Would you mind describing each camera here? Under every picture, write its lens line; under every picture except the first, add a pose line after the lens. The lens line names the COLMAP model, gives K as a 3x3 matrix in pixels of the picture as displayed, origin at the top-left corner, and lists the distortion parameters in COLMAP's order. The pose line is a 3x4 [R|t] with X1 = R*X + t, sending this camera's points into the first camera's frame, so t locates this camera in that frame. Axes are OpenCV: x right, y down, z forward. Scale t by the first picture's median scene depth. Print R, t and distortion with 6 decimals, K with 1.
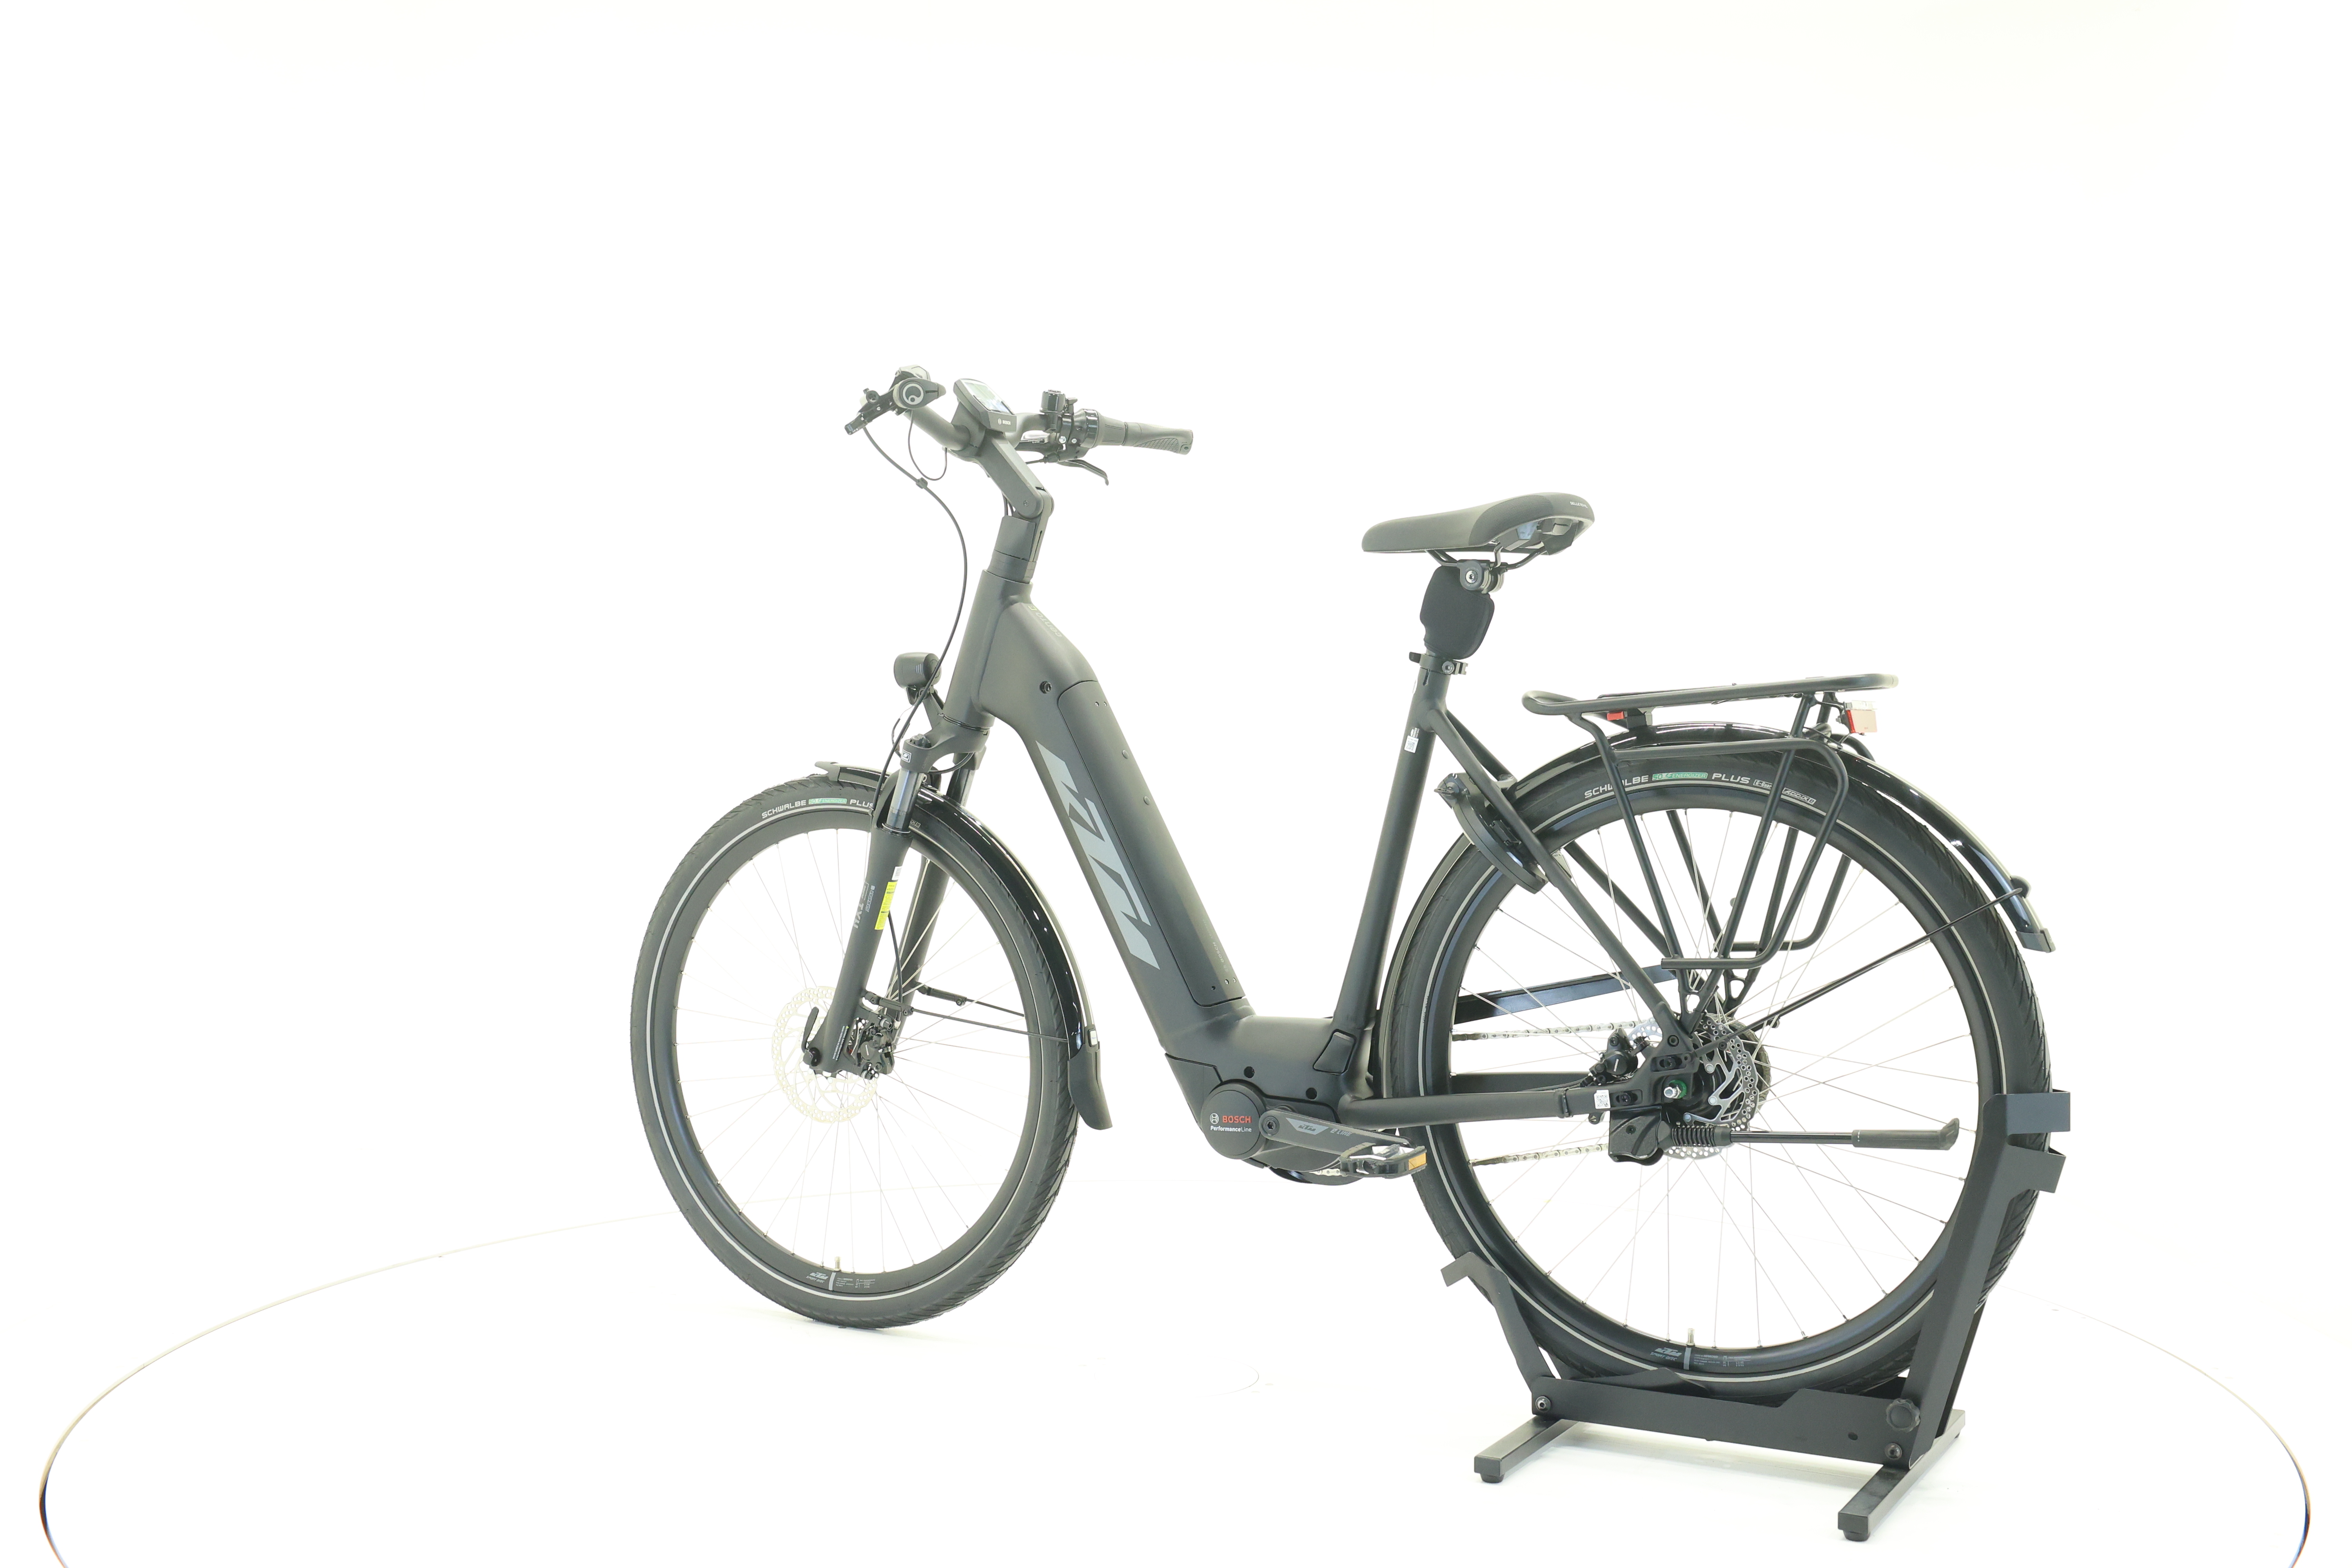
lens RADIAL K [[2446.1, 0, 1169.4], [0, 2446.1, 774.7], [0, 0, 1]] dist [-0.028343, 0.000000]
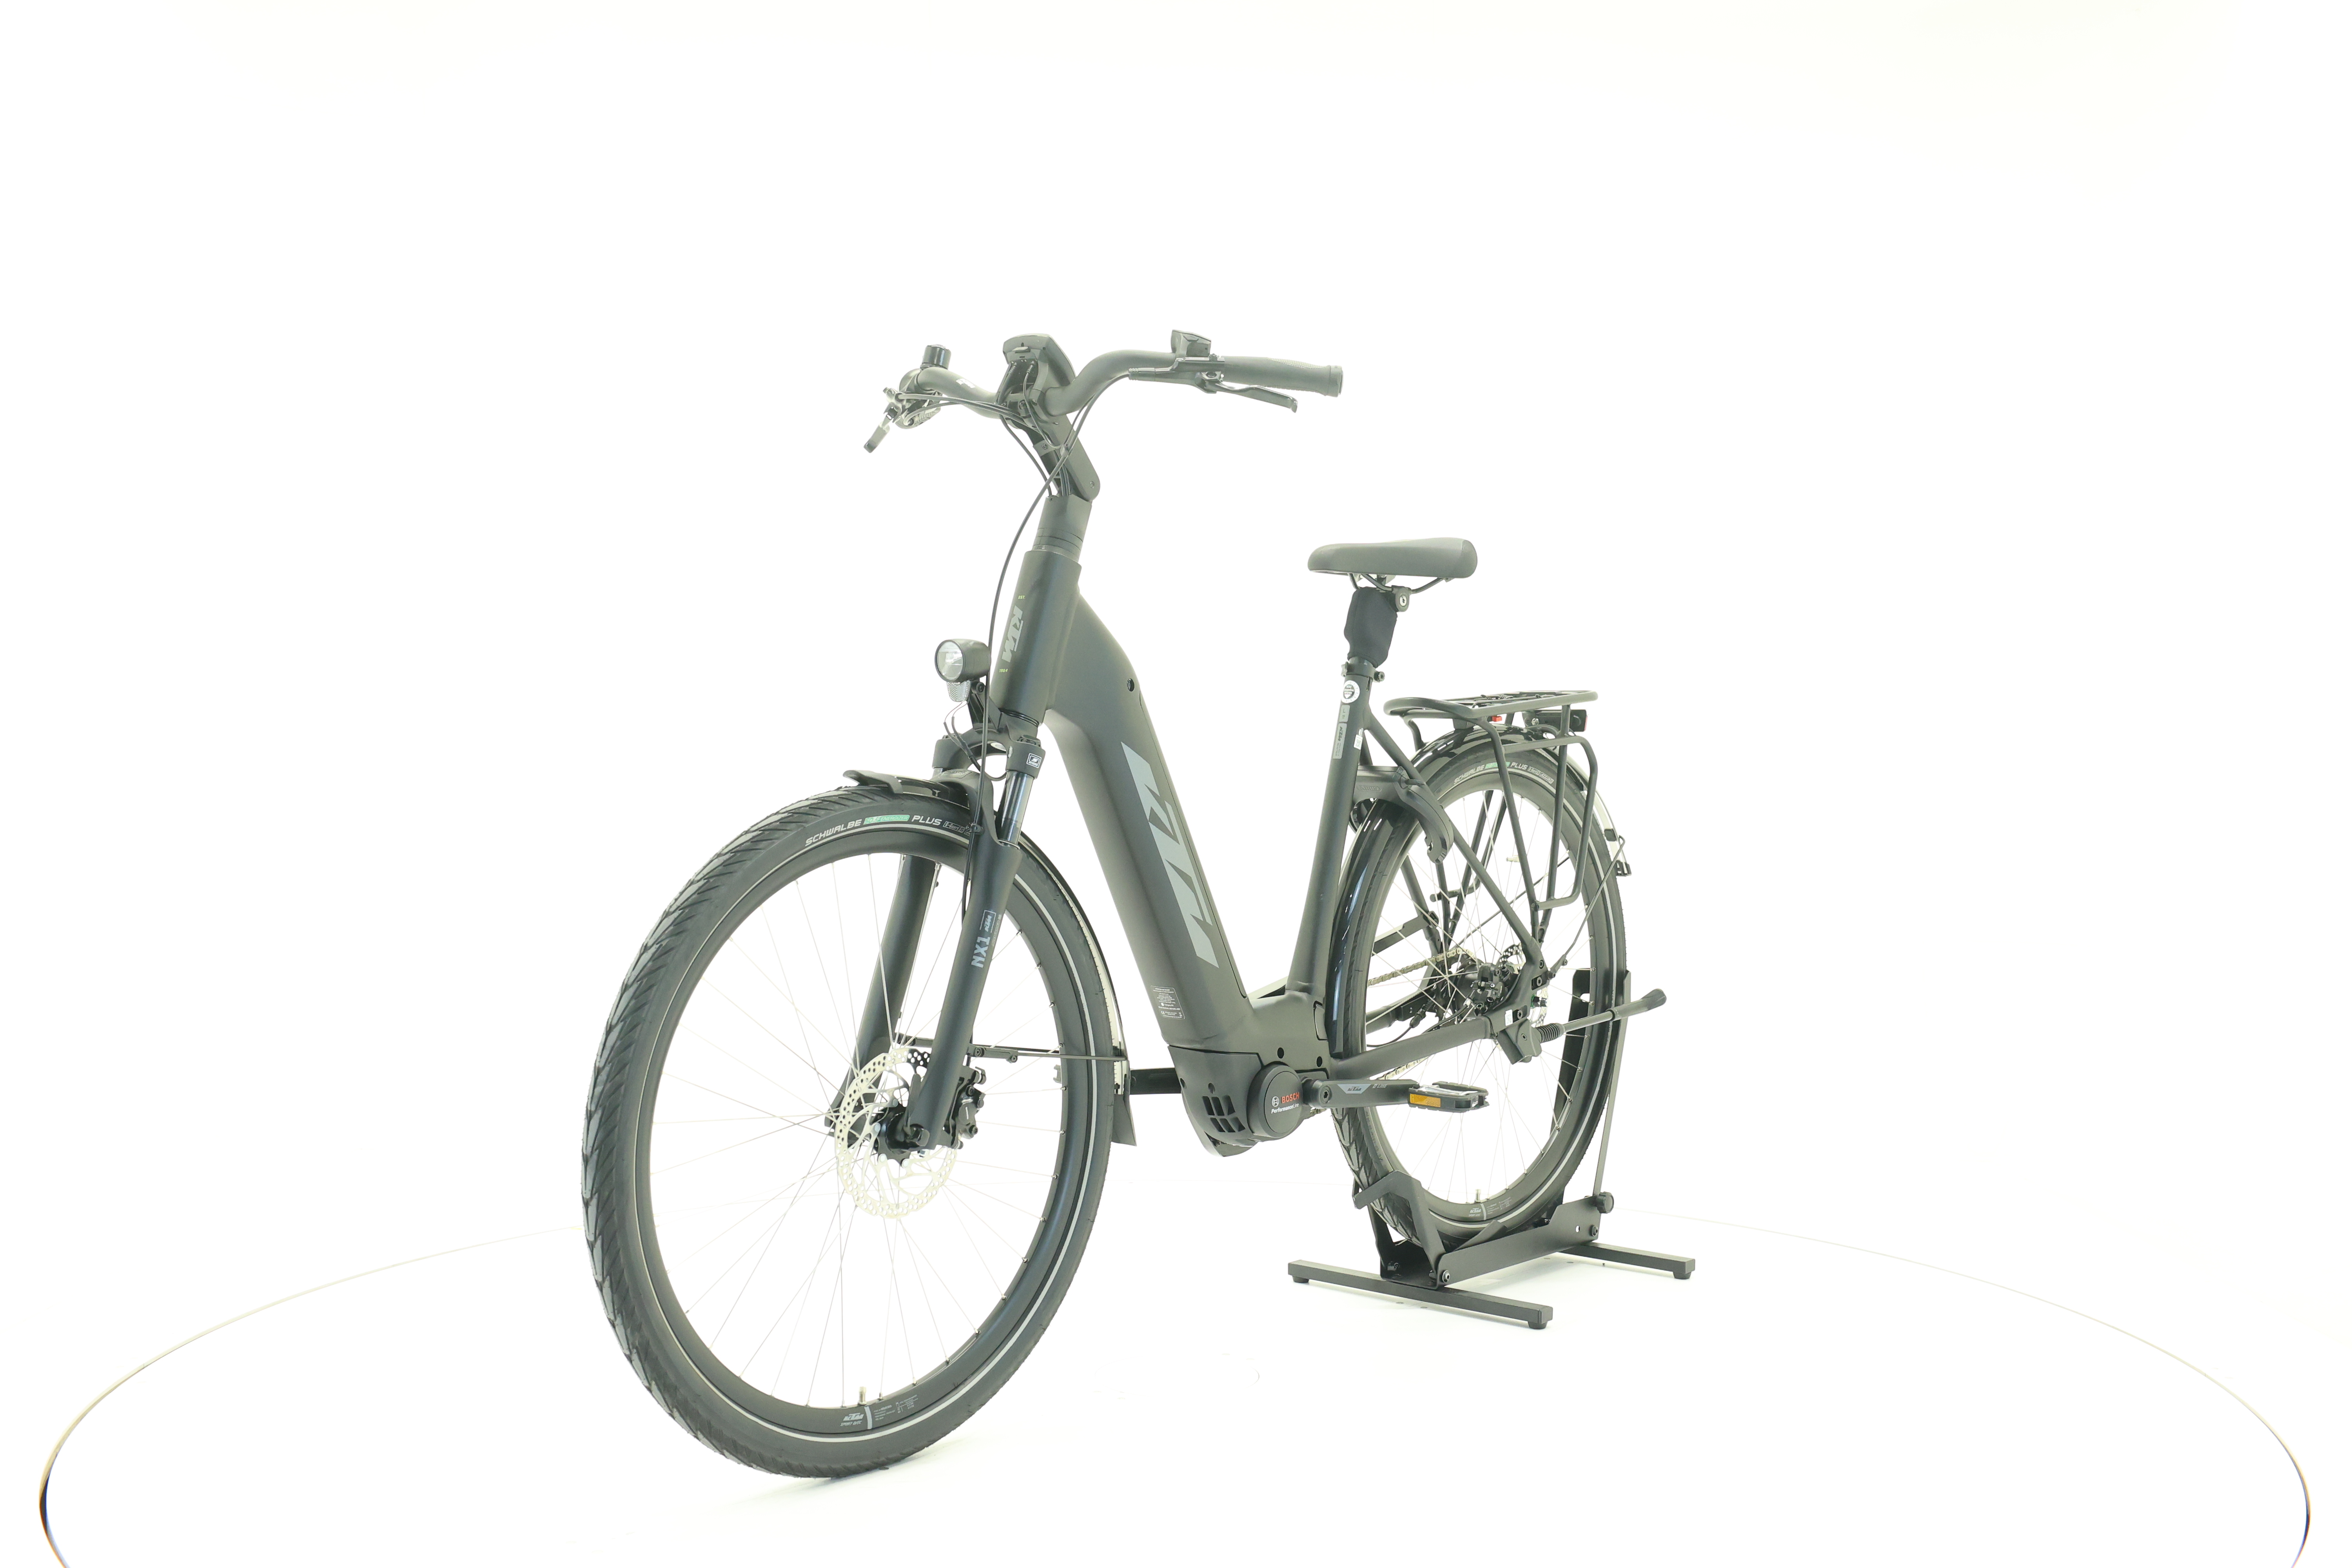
lens RADIAL K [[2446.1, 0, 1167.4], [0, 2446.1, 783.1], [0, 0, 1]] dist [-0.028343, 0.000000]
pose [[0.197185, -0.024238, 0.980067, -0.991180], [0.013776, 0.999664, 0.021951, -0.018742], [-0.980269, 0.009173, 0.197453, 0.819757]]
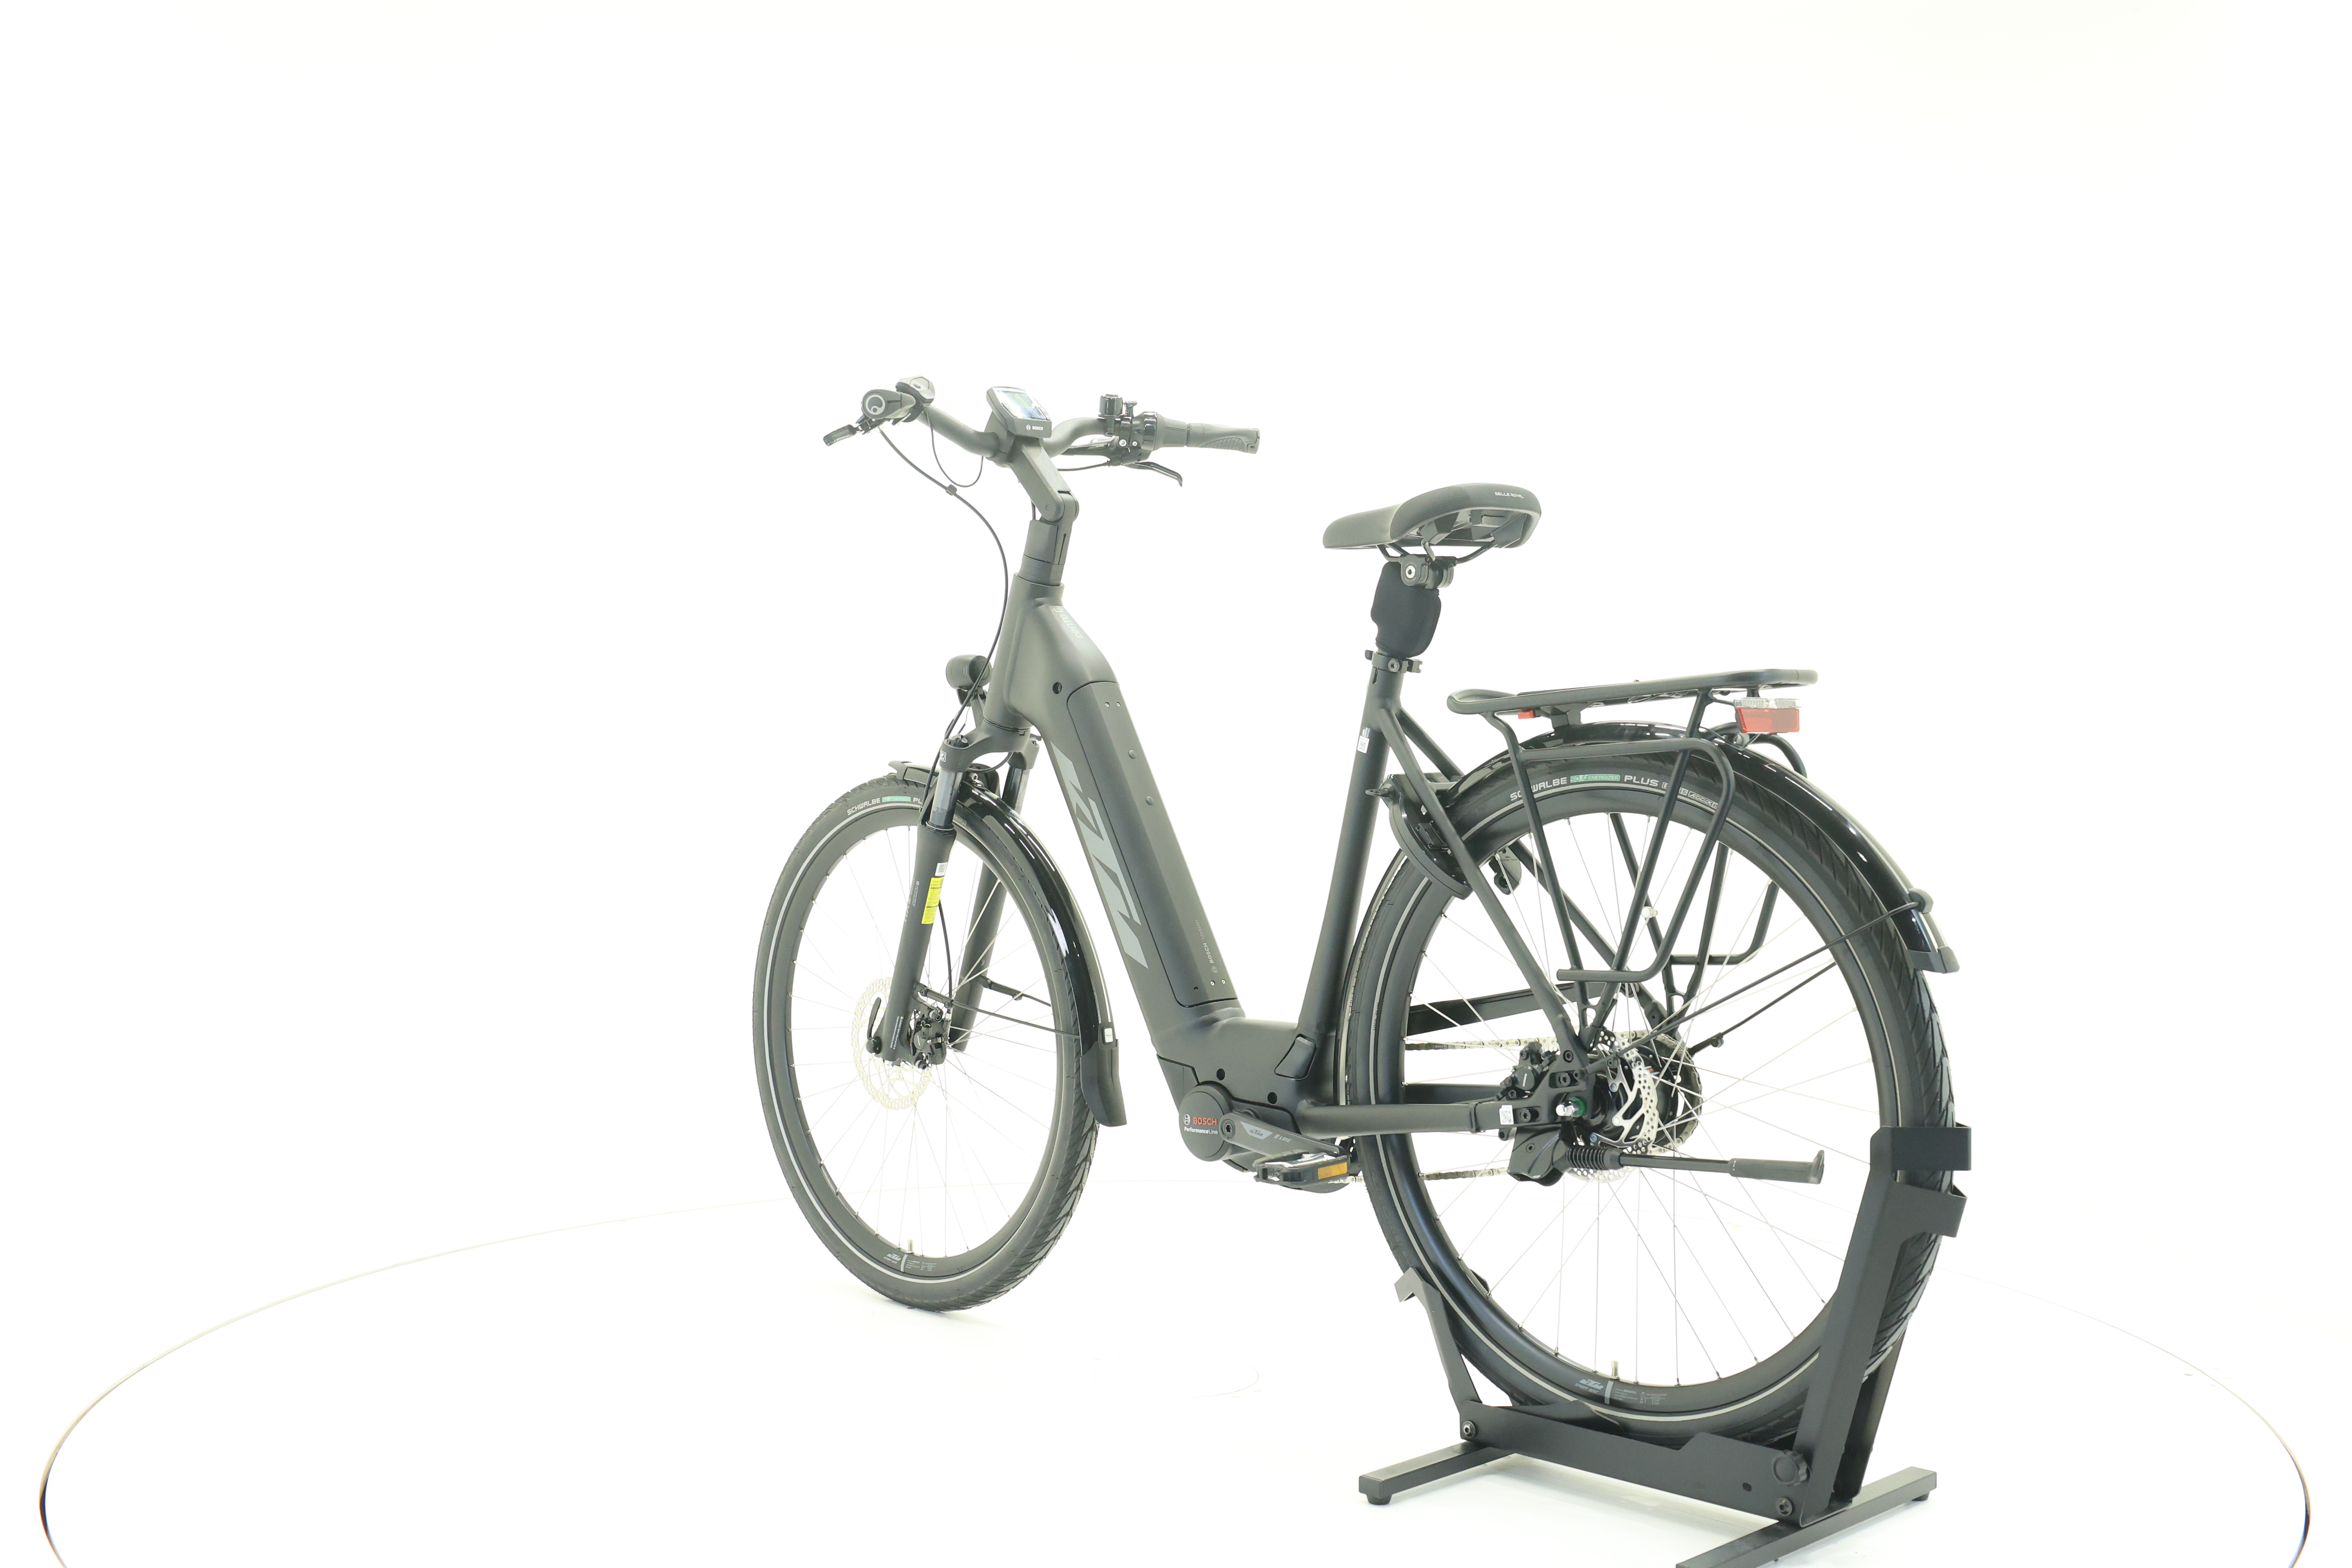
lens RADIAL K [[2446.1, 0, 1169.2], [0, 2446.1, 774.7], [0, 0, 1]] dist [-0.028343, 0.000000]
pose [[0.963233, 0.003896, -0.268640, 0.272874], [-0.004055, 0.999992, -0.000036, 0.000036], [0.268638, 0.001124, 0.963241, 0.036159]]
